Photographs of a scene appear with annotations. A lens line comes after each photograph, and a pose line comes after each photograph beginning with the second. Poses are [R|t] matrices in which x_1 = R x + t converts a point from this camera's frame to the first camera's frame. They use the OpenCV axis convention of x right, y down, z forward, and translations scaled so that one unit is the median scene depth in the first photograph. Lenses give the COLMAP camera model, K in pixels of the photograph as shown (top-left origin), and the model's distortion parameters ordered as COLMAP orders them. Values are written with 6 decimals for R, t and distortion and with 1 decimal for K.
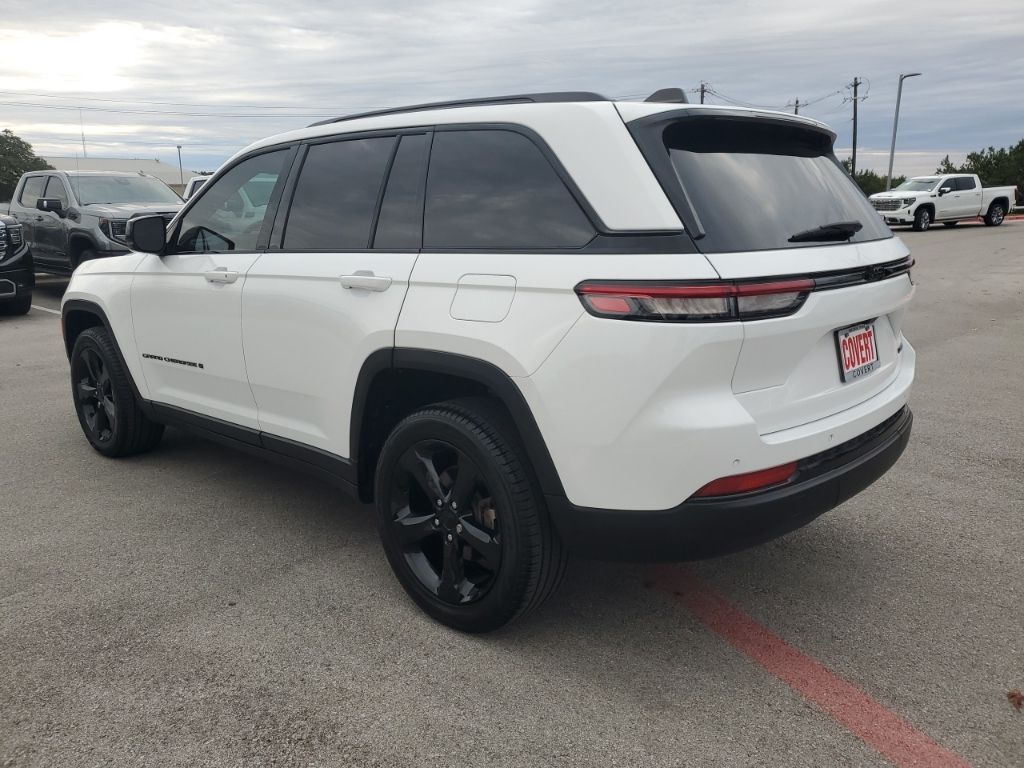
lens RADIAL K [[783.6, 0, 512.0], [0, 783.6, 384.0], [0, 0, 1]] dist [0.016600, 0.010498]
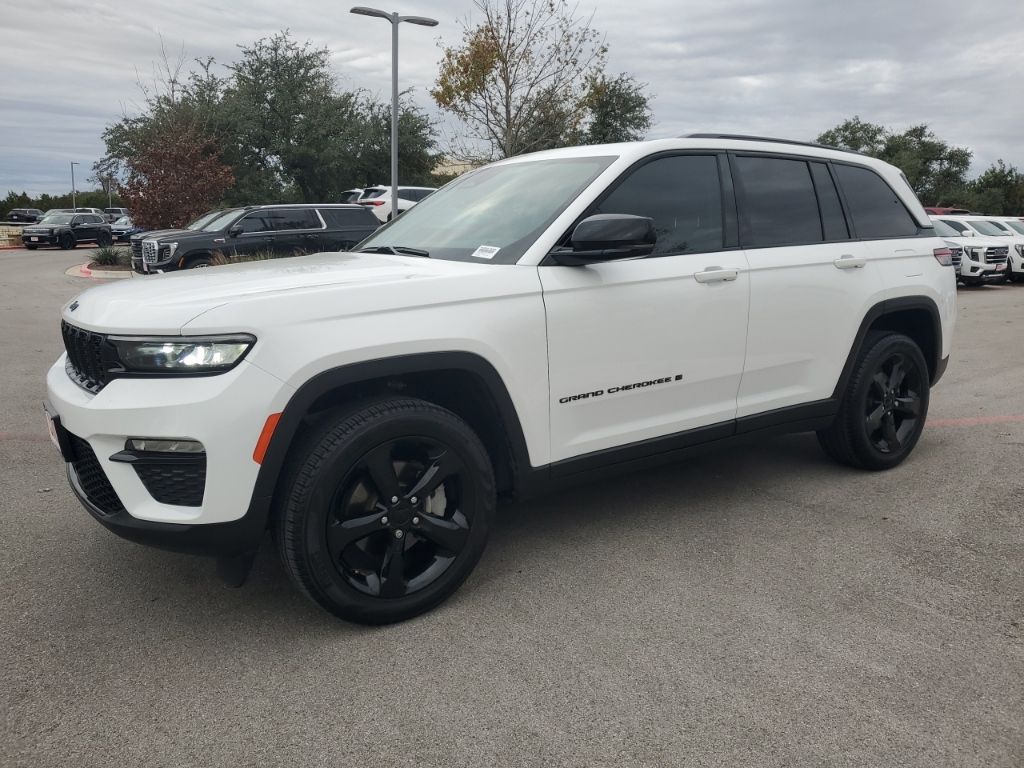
lens RADIAL K [[782.1, 0, 502.8], [0, 782.1, 384.7], [0, 0, 1]] dist [0.019901, 0.000694]
pose [[0.229832, -0.170837, 0.958119, -1.746166], [0.215377, 0.968992, 0.121111, -0.224439], [-0.949100, 0.178522, 0.259499, 1.268159]]
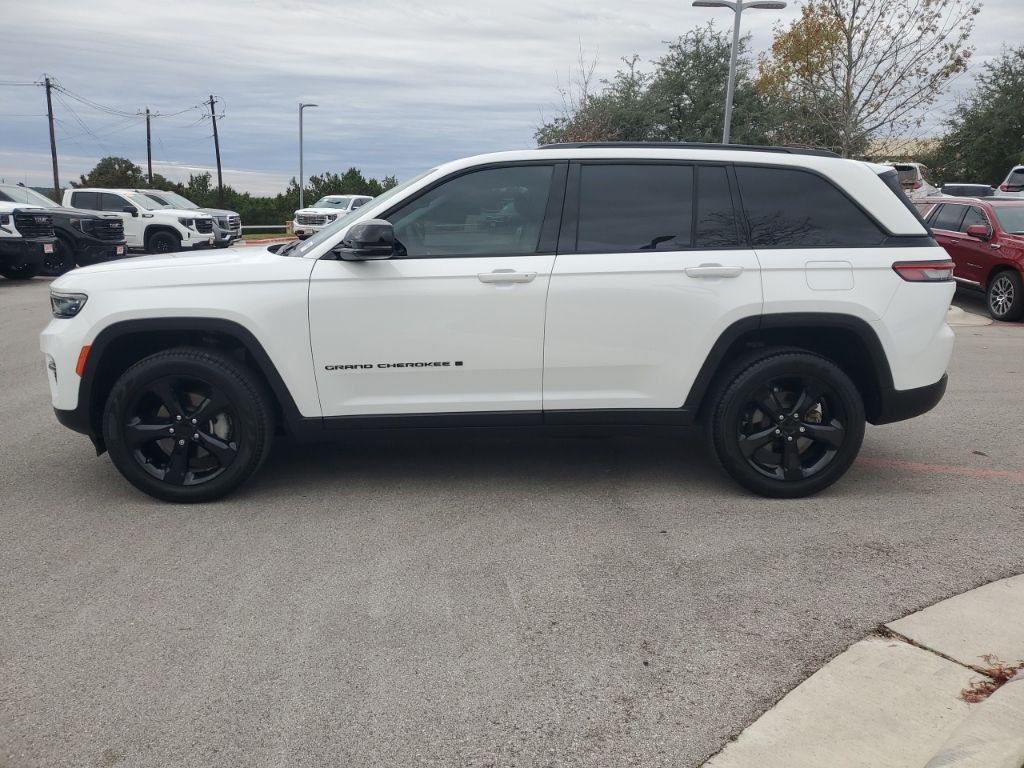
lens RADIAL K [[778.3, 0, 514.5], [0, 778.3, 390.5], [0, 0, 1]] dist [0.019520, 0.006824]
pose [[0.706866, -0.129742, 0.695347, -1.415756], [0.134222, 0.989777, 0.048234, -0.036535], [-0.694496, 0.059236, 0.717054, 0.273155]]
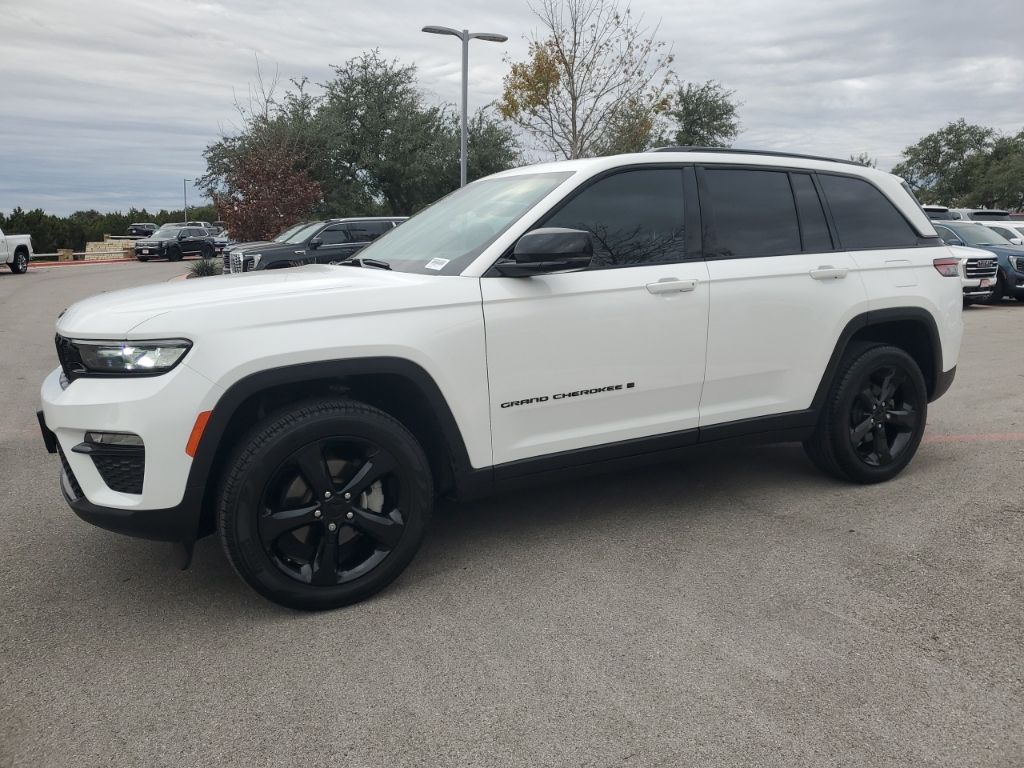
lens RADIAL K [[783.6, 0, 512.0], [0, 783.6, 384.0], [0, 0, 1]] dist [0.016600, 0.010498]
pose [[0.331916, -0.153965, 0.930659, -1.740682], [0.212514, 0.973432, 0.085249, -0.178665], [-0.919059, 0.169483, 0.355818, 1.053696]]
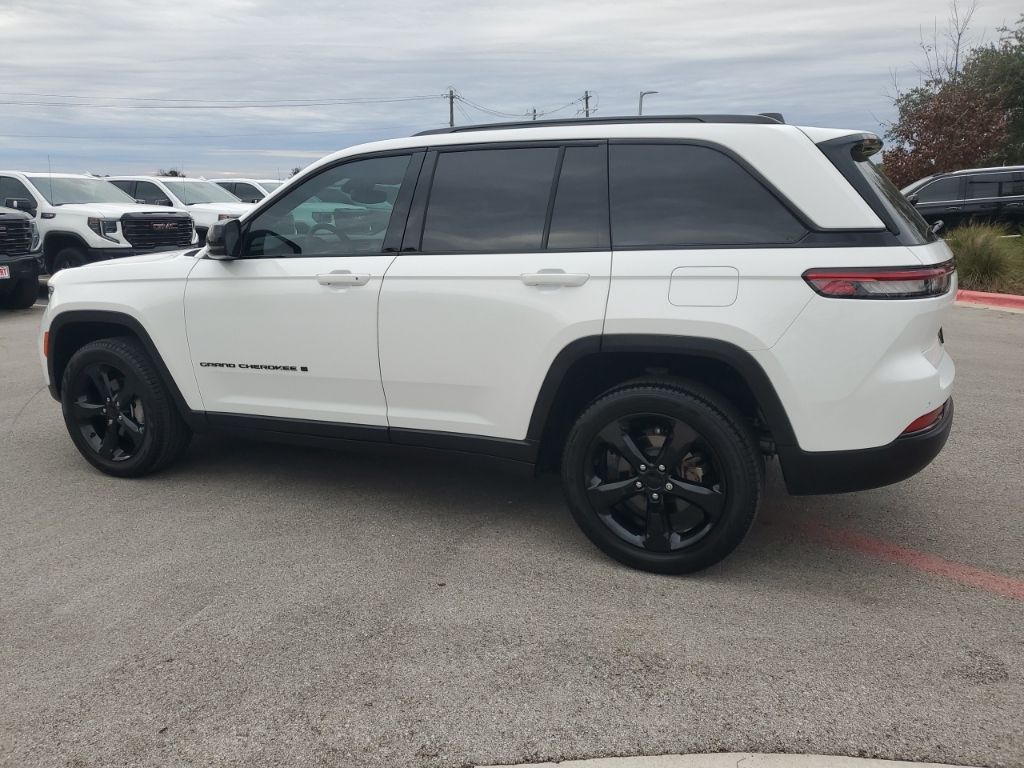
lens RADIAL K [[785.9, 0, 501.8], [0, 785.9, 386.6], [0, 0, 1]] dist [0.024872, -0.015667]
pose [[0.954073, -0.065331, 0.292365, -0.595301], [0.065473, 0.997811, 0.009312, 0.008303], [-0.292333, 0.010257, 0.956262, -0.044346]]
